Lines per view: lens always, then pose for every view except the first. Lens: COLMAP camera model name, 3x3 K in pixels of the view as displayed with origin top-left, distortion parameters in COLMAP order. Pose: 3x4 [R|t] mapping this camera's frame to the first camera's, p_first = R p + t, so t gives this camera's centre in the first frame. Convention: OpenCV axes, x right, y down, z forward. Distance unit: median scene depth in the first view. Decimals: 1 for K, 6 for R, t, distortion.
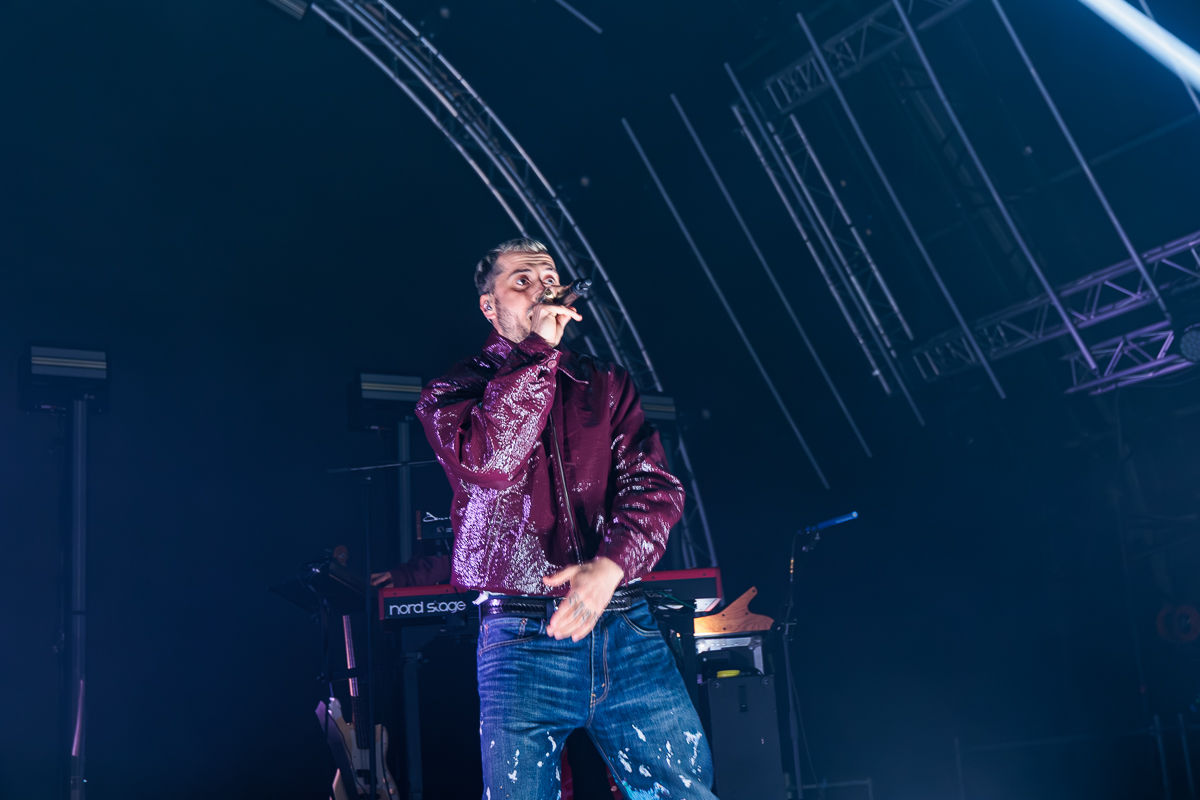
lens RADIAL K [[1693.3, 0, 600.0], [0, 1693.3, 400.0], [0, 0, 1]] dist [0.005750, 0.025702]
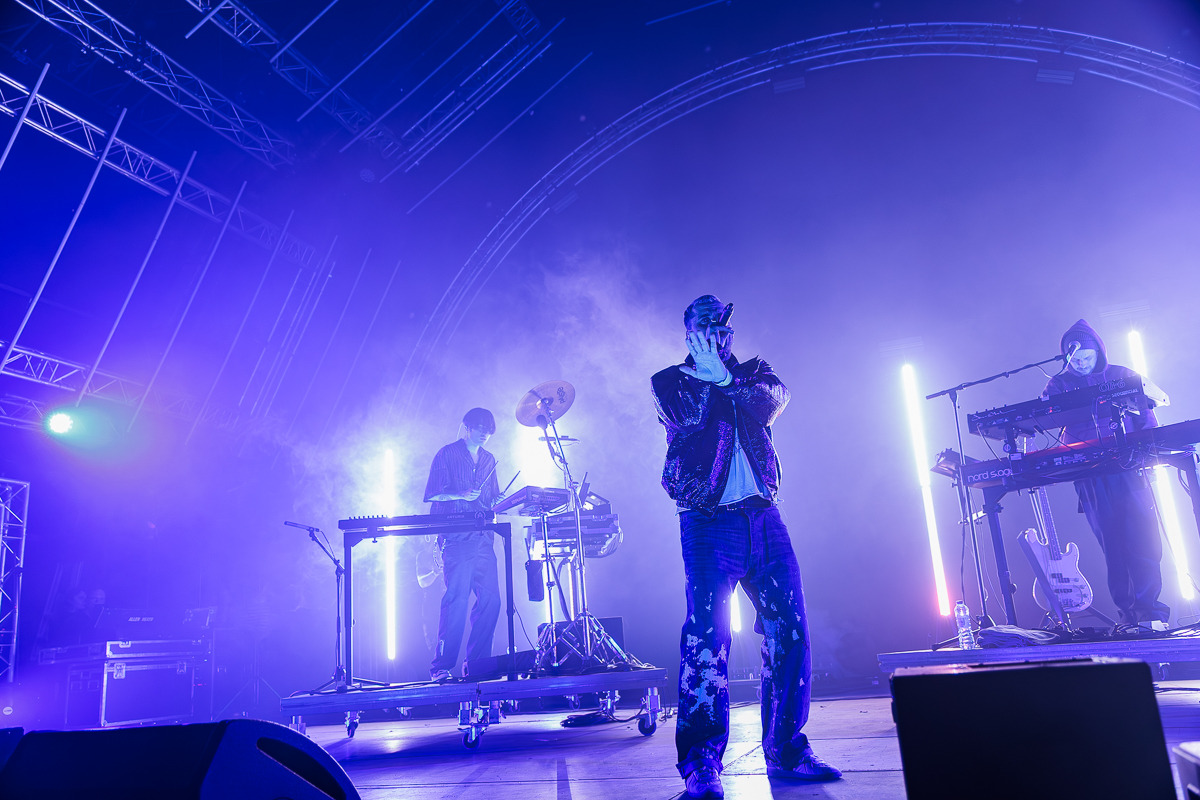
lens RADIAL K [[935.4, 0, 600.0], [0, 935.4, 400.0], [0, 0, 1]] dist [0.001034, -0.006043]
pose [[0.628779, -0.172267, -0.758262, 0.331391], [0.206960, 0.977053, -0.050355, 0.025536], [0.749536, -0.125268, 0.650002, 0.188724]]
